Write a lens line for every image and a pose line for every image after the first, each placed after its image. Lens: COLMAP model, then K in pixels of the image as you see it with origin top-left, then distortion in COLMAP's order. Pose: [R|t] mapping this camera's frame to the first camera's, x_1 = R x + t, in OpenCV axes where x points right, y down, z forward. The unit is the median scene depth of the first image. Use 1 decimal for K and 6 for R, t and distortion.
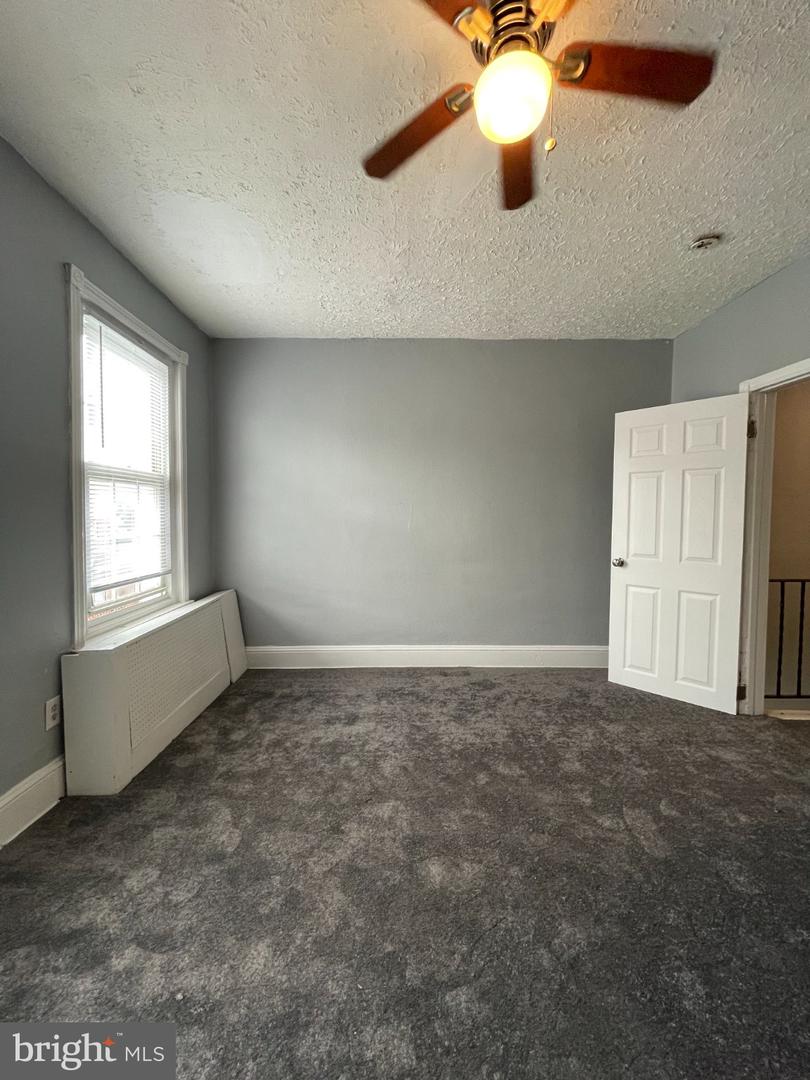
lens RADIAL K [[435.2, 0, 399.4], [0, 435.2, 531.2], [0, 0, 1]] dist [-0.003173, 0.001720]
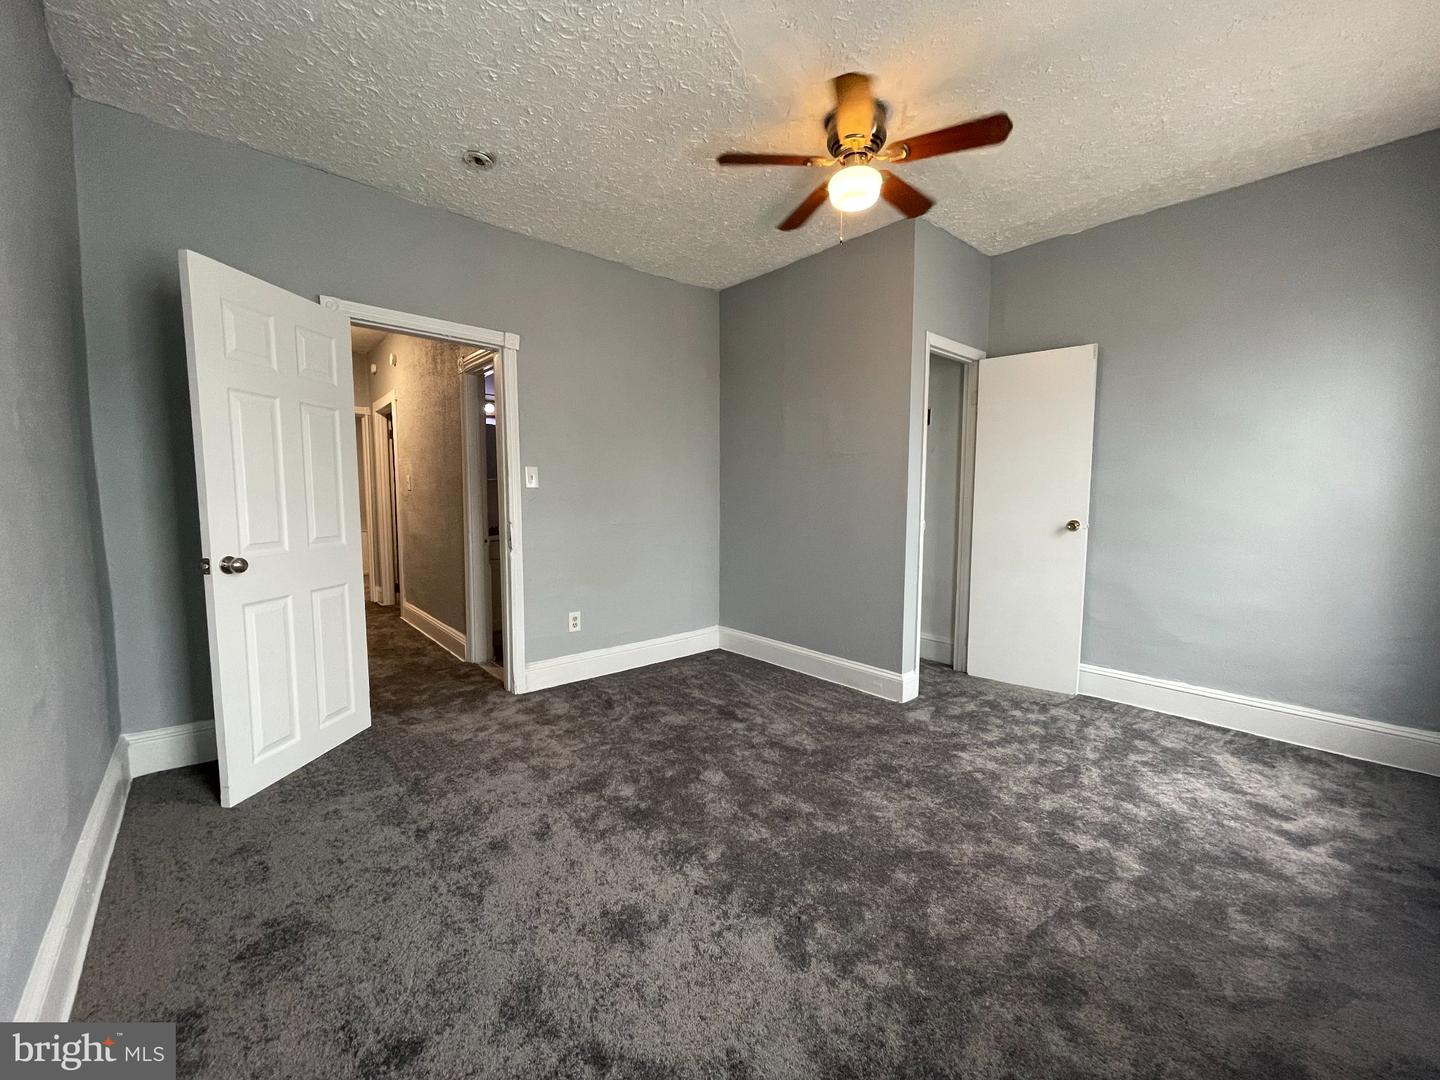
lens RADIAL K [[580.3, 0, 709.6], [0, 580.3, 547.5], [0, 0, 1]] dist [-0.003173, 0.001720]
pose [[-0.651823, -0.076246, 0.754528, -0.417622], [0.019482, 0.992921, 0.117167, -0.018417], [-0.758121, 0.091072, -0.645724, 1.178444]]
